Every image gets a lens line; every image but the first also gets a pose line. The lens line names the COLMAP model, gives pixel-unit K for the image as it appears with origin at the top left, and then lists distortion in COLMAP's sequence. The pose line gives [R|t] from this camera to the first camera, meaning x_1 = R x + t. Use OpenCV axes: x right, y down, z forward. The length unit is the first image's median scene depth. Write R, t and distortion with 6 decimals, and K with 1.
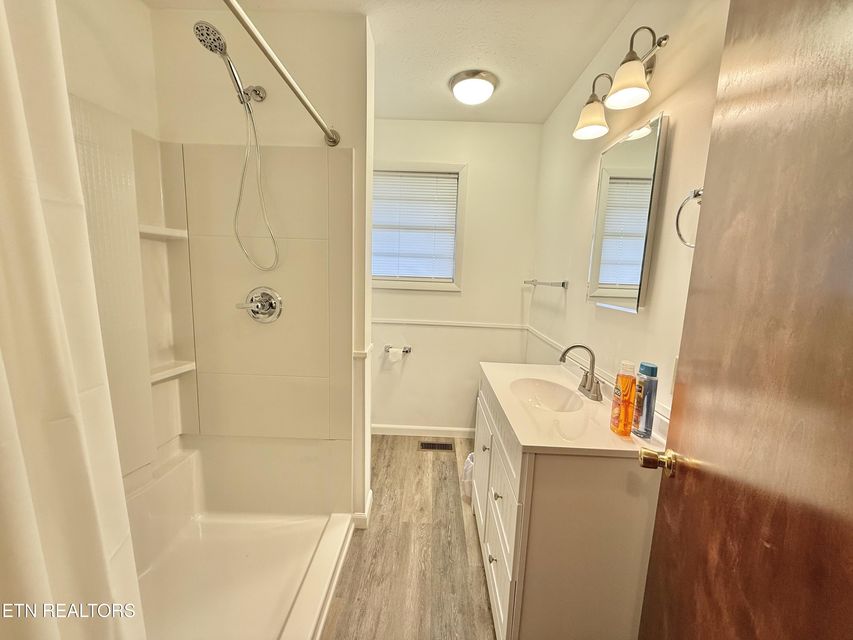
lens RADIAL K [[339.5, 0, 426.5], [0, 339.5, 320.0], [0, 0, 1]] dist [0.000825, 0.000449]
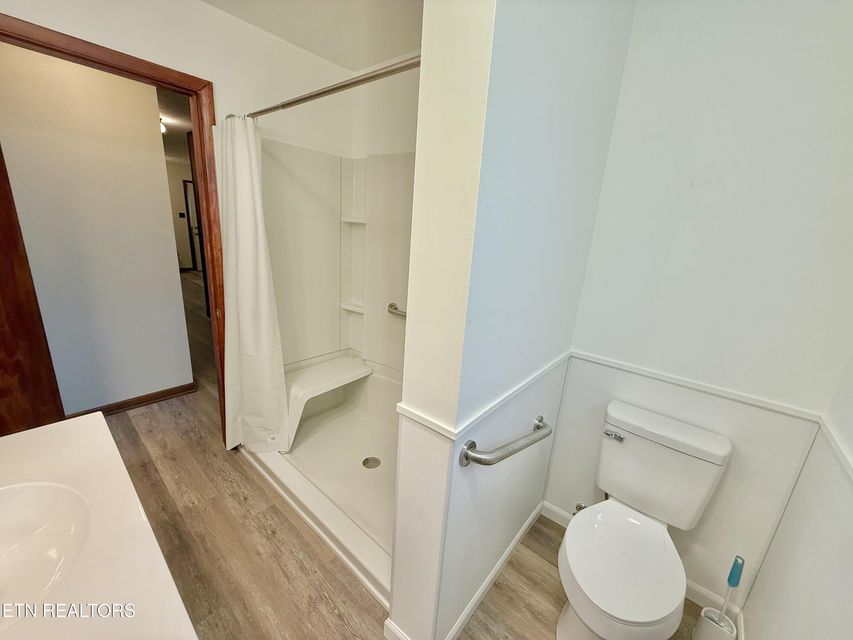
lens RADIAL K [[339.5, 0, 426.5], [0, 339.5, 320.0], [0, 0, 1]] dist [0.000825, 0.000449]
pose [[-0.630402, 0.124828, -0.766167, 0.281398], [-0.197965, 0.928500, 0.314162, -0.290042], [0.750602, 0.349722, -0.560617, 1.516356]]
